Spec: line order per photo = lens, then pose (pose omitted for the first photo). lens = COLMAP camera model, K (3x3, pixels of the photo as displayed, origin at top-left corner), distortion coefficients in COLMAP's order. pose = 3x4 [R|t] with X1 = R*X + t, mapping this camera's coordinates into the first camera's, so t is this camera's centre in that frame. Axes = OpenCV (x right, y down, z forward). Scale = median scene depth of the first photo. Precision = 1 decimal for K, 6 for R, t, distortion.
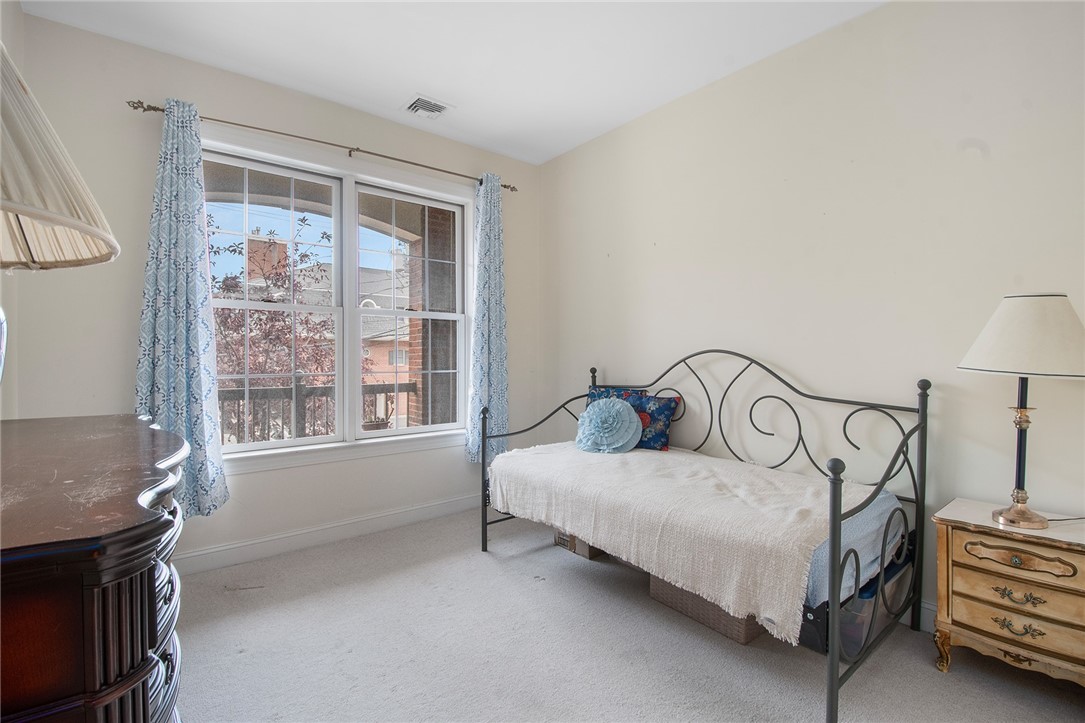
lens RADIAL K [[487.0, 0, 545.9], [0, 487.0, 358.9], [0, 0, 1]] dist [0.016260, -0.026187]
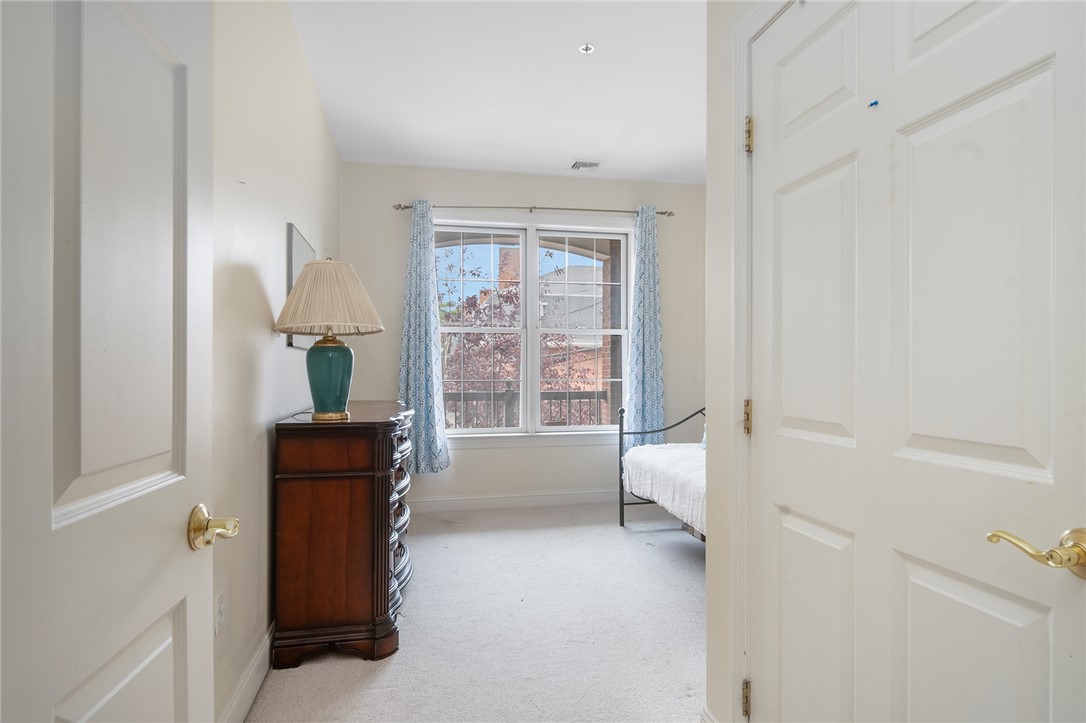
lens RADIAL K [[607.6, 0, 545.4], [0, 607.6, 368.1], [0, 0, 1]] dist [0.001550, 0.000130]
pose [[0.885631, 0.000497, -0.464389, 0.390123], [-0.001412, 0.999998, -0.001623, 0.000636], [0.464387, 0.002093, 0.885630, -0.415718]]
